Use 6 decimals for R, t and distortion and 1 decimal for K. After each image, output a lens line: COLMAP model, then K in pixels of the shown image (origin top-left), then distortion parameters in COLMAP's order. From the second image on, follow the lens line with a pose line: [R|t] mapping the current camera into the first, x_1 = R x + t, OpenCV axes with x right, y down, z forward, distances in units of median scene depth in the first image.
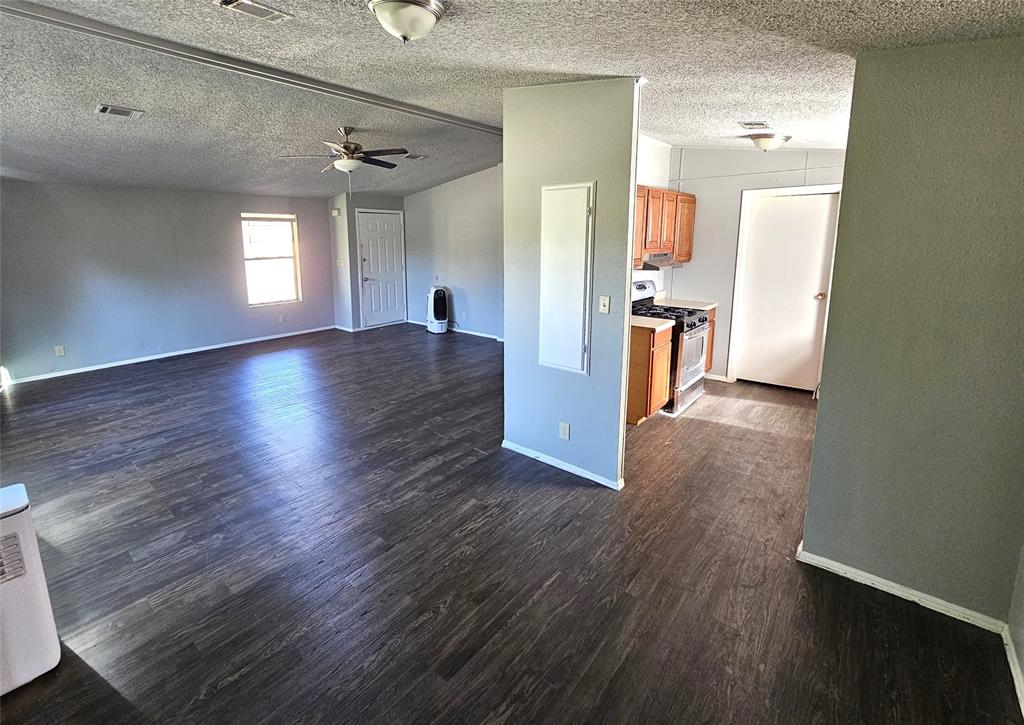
lens RADIAL K [[440.6, 0, 488.5], [0, 440.6, 313.4], [0, 0, 1]] dist [0.000935, 0.000043]
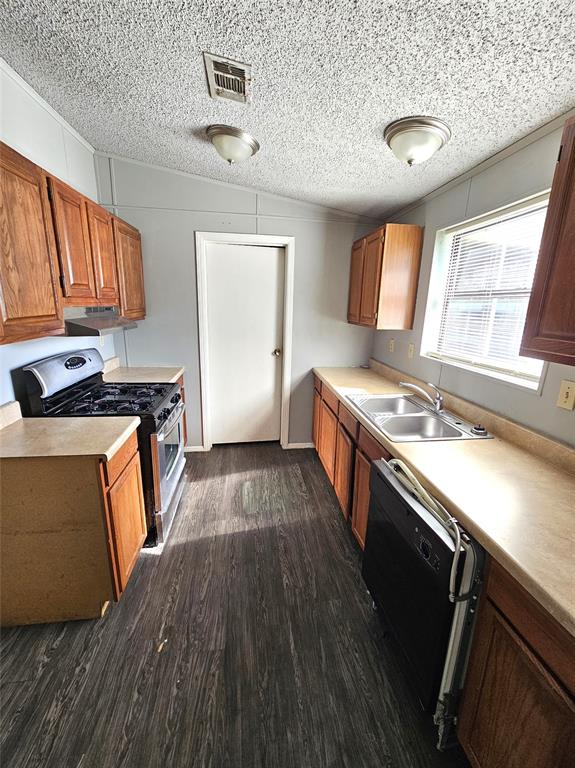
lens RADIAL K [[325.4, 0, 287.5], [0, 325.4, 384.0], [0, 0, 1]] dist [-0.000852, -0.000316]
pose [[0.659531, -0.158855, 0.734700, 0.224580], [0.096196, 0.987214, 0.127099, -0.064729], [-0.745497, -0.013150, 0.666379, 0.524726]]
